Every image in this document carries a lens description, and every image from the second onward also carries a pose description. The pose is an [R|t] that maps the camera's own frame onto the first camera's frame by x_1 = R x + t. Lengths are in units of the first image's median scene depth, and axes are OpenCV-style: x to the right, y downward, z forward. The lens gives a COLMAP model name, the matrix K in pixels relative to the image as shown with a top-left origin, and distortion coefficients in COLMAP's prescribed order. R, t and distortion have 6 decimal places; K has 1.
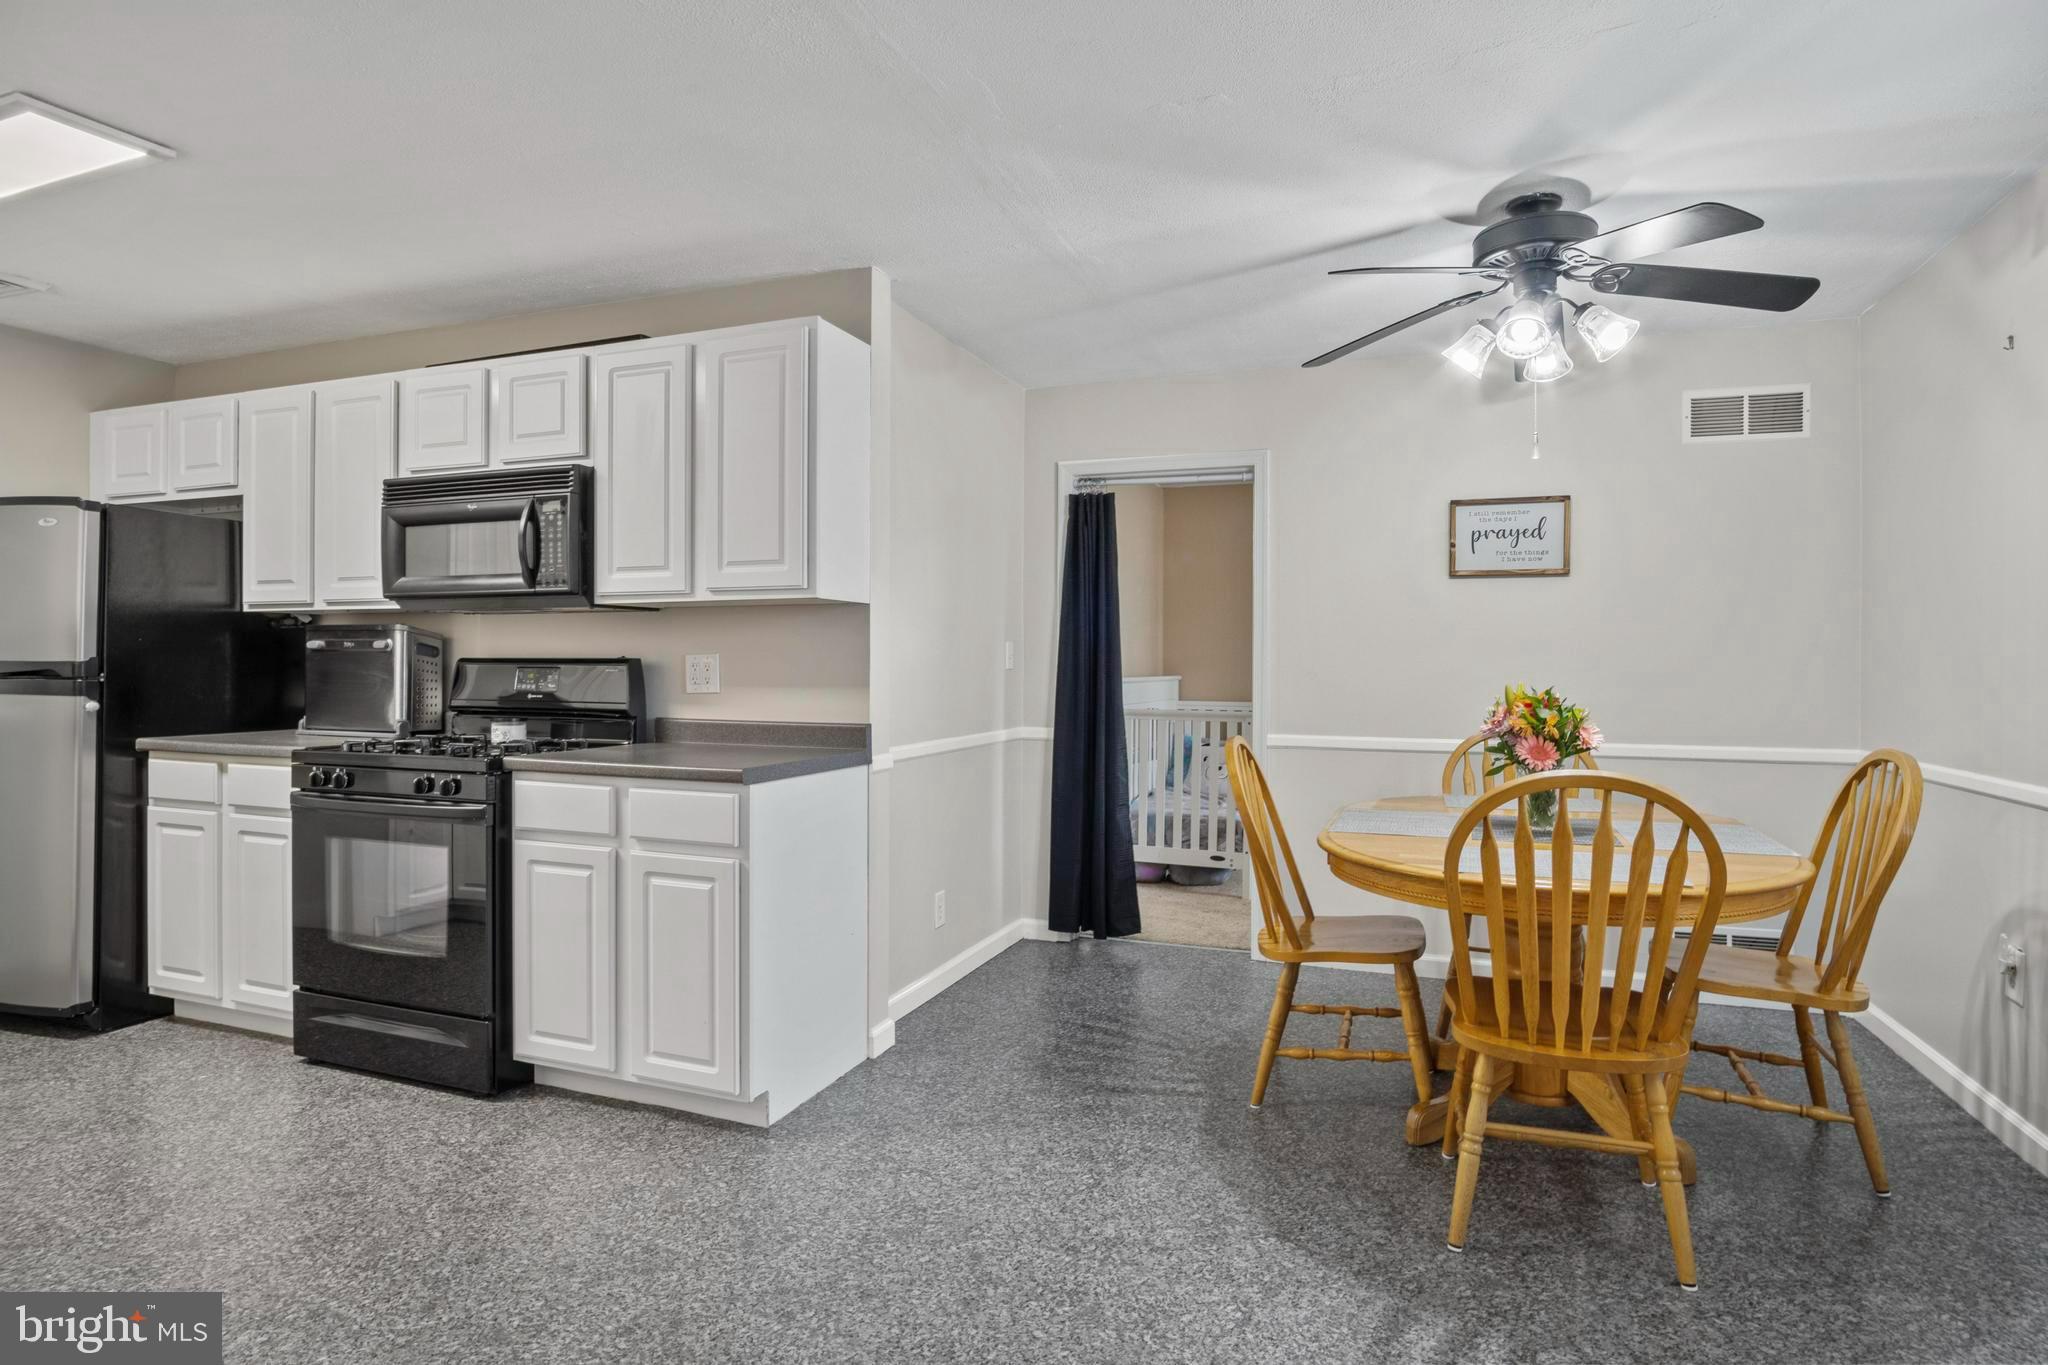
lens RADIAL K [[1103.1, 0, 1013.5], [0, 1103.1, 672.3], [0, 0, 1]] dist [-0.027194, 0.001633]
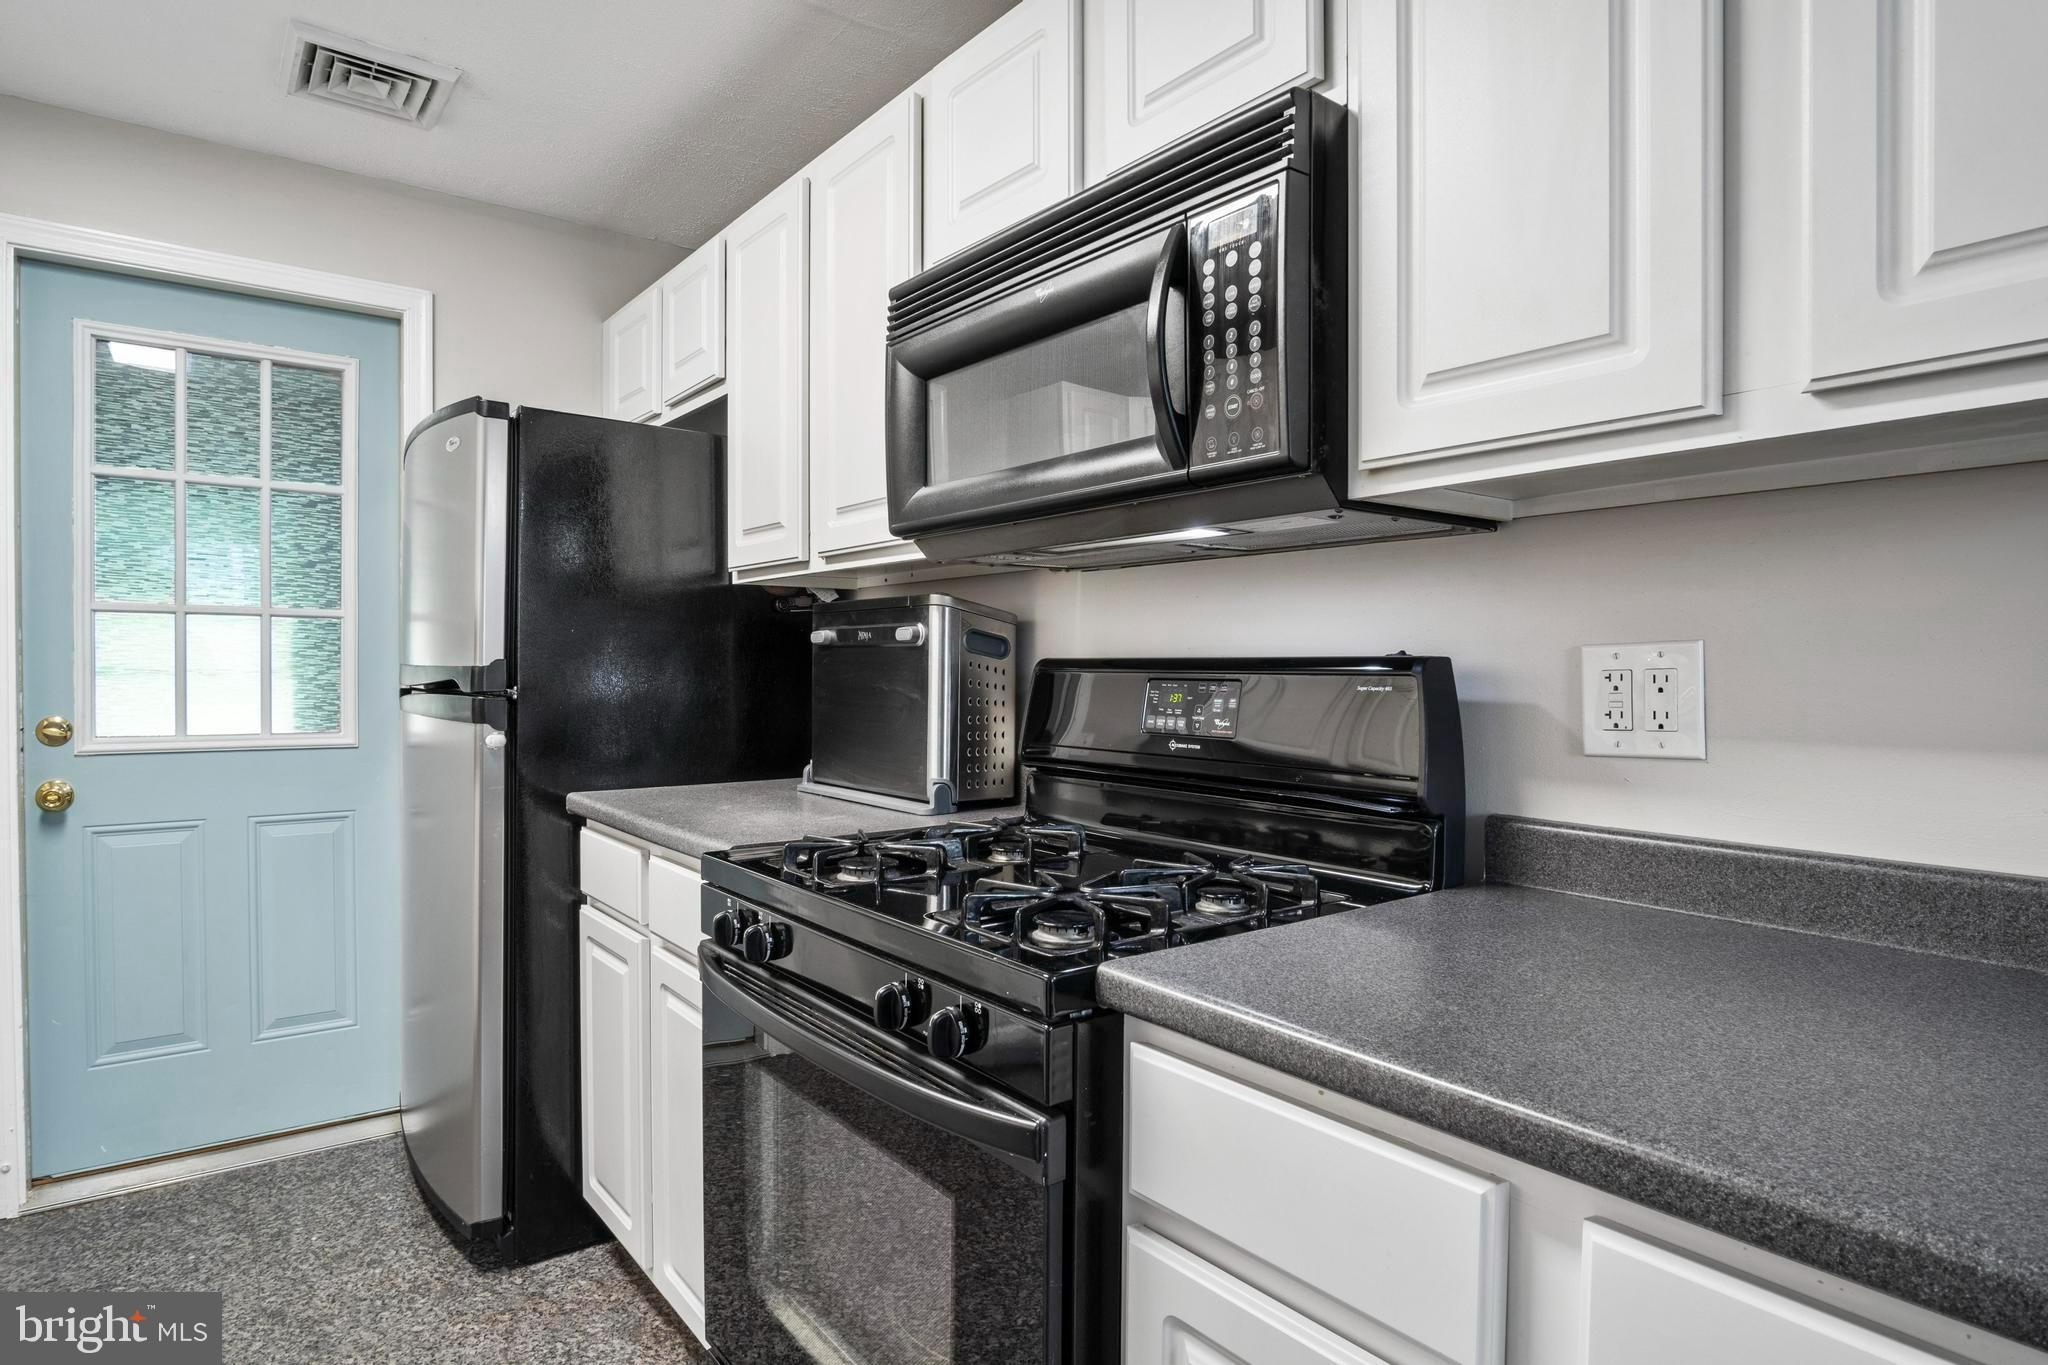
lens RADIAL K [[1103.1, 0, 1017.5], [0, 1103.1, 688.1], [0, 0, 1]] dist [-0.027194, 0.001633]
pose [[0.852628, 0.007873, -0.522459, -0.282159], [-0.001486, 0.999919, 0.012642, -0.006633], [0.522517, -0.010002, 0.852570, 0.633183]]
